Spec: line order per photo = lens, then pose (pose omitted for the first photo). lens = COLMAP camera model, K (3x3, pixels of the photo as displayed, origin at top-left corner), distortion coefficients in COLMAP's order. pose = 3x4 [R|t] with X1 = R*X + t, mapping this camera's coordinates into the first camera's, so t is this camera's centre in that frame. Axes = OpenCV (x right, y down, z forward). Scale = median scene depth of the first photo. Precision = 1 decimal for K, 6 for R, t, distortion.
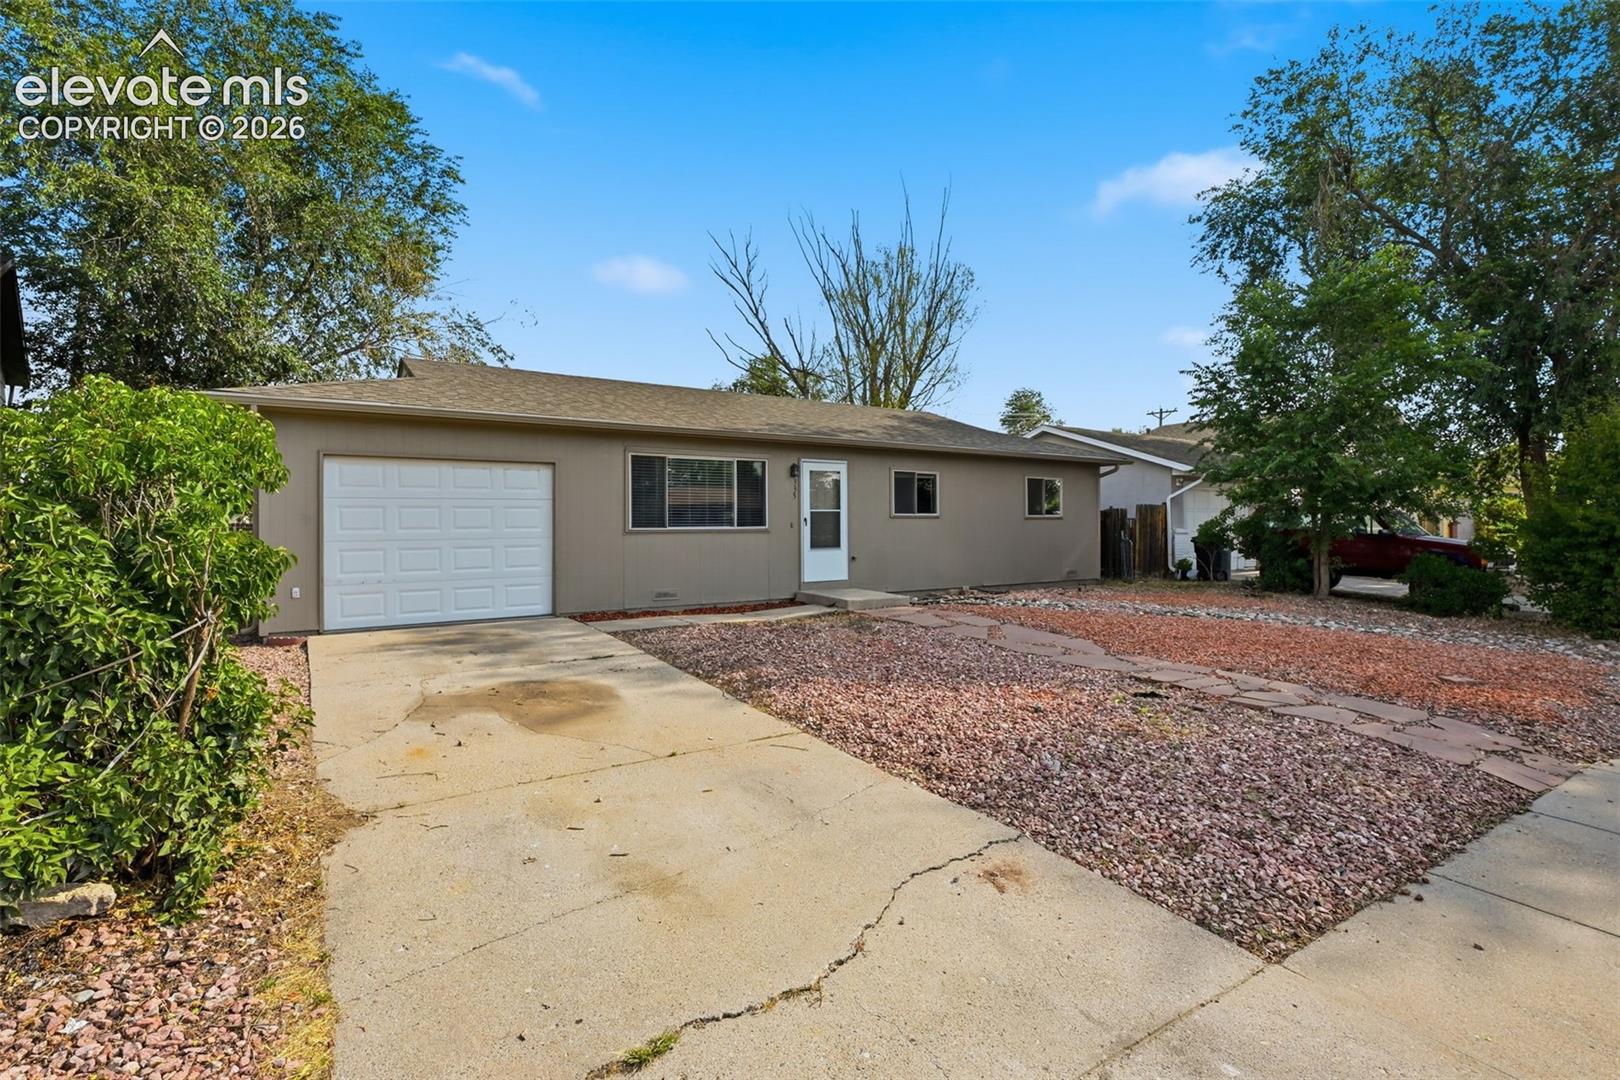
lens RADIAL K [[692.0, 0, 801.1], [0, 692.0, 532.0], [0, 0, 1]] dist [-0.000909, 0.000027]
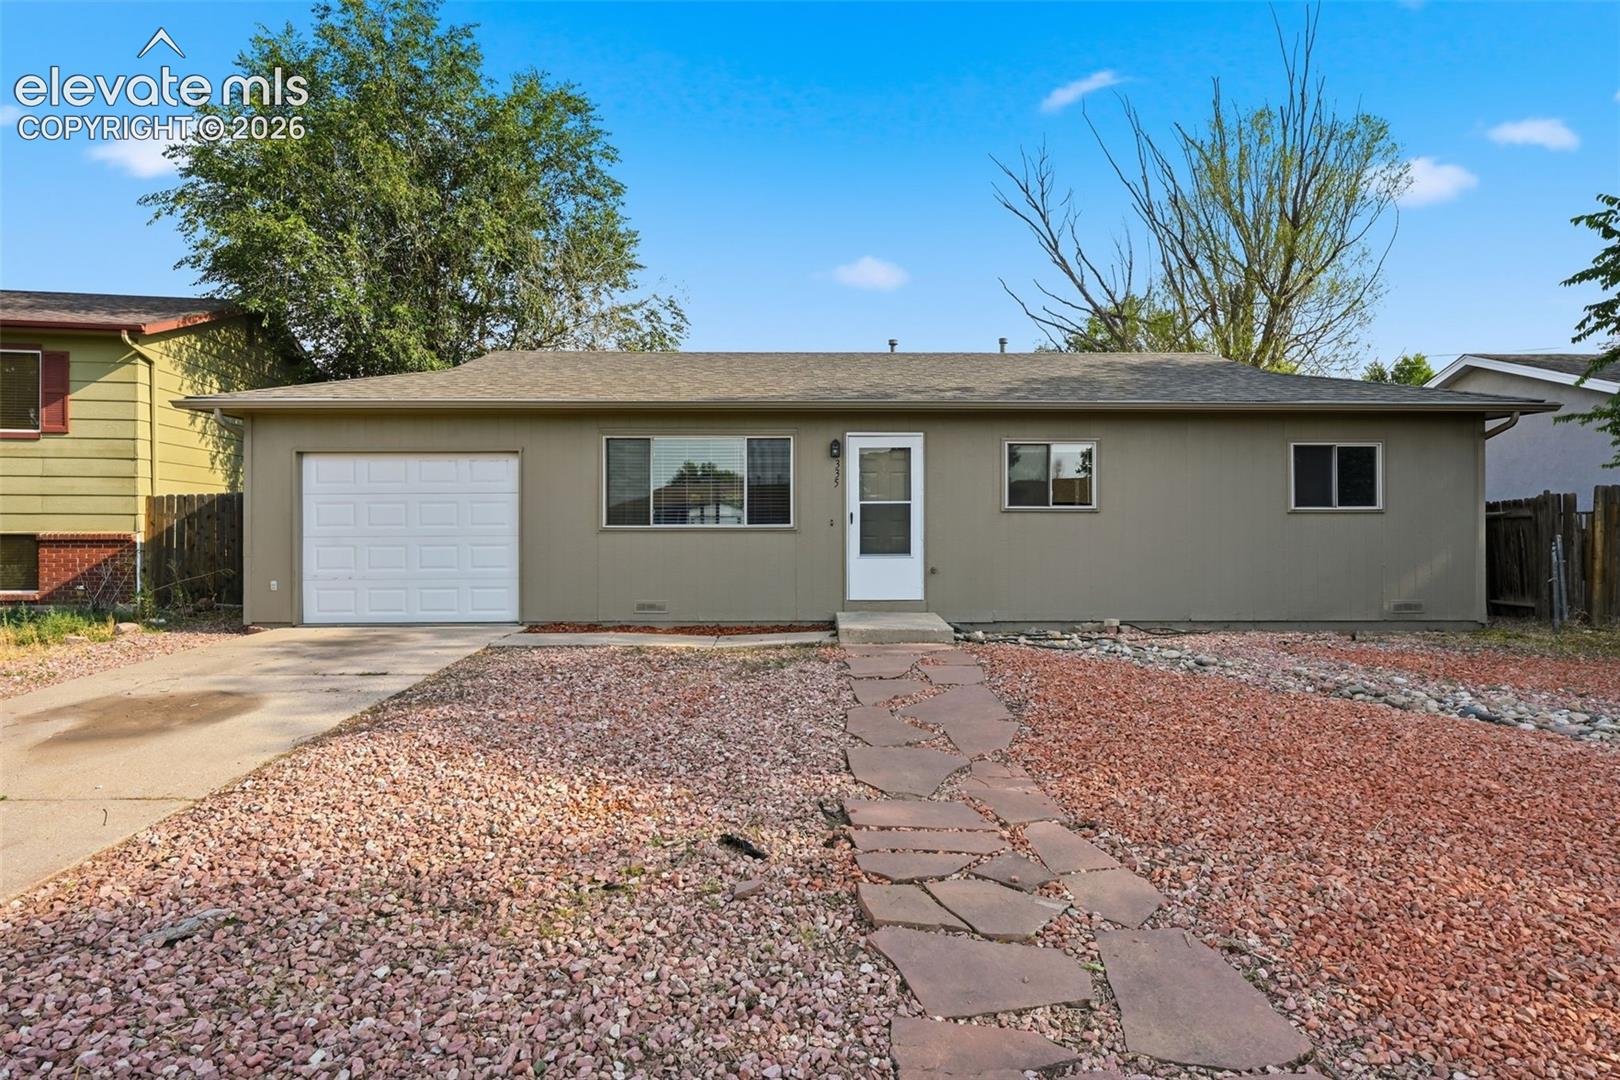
lens RADIAL K [[812.0, 0, 812.0], [0, 812.0, 521.5], [0, 0, 1]] dist [-0.001279, -0.000048]
pose [[0.871427, 0.003062, -0.490515, 0.392132], [-0.007735, 0.999942, -0.007500, -0.004207], [0.490463, 0.010330, 0.871401, 0.224454]]
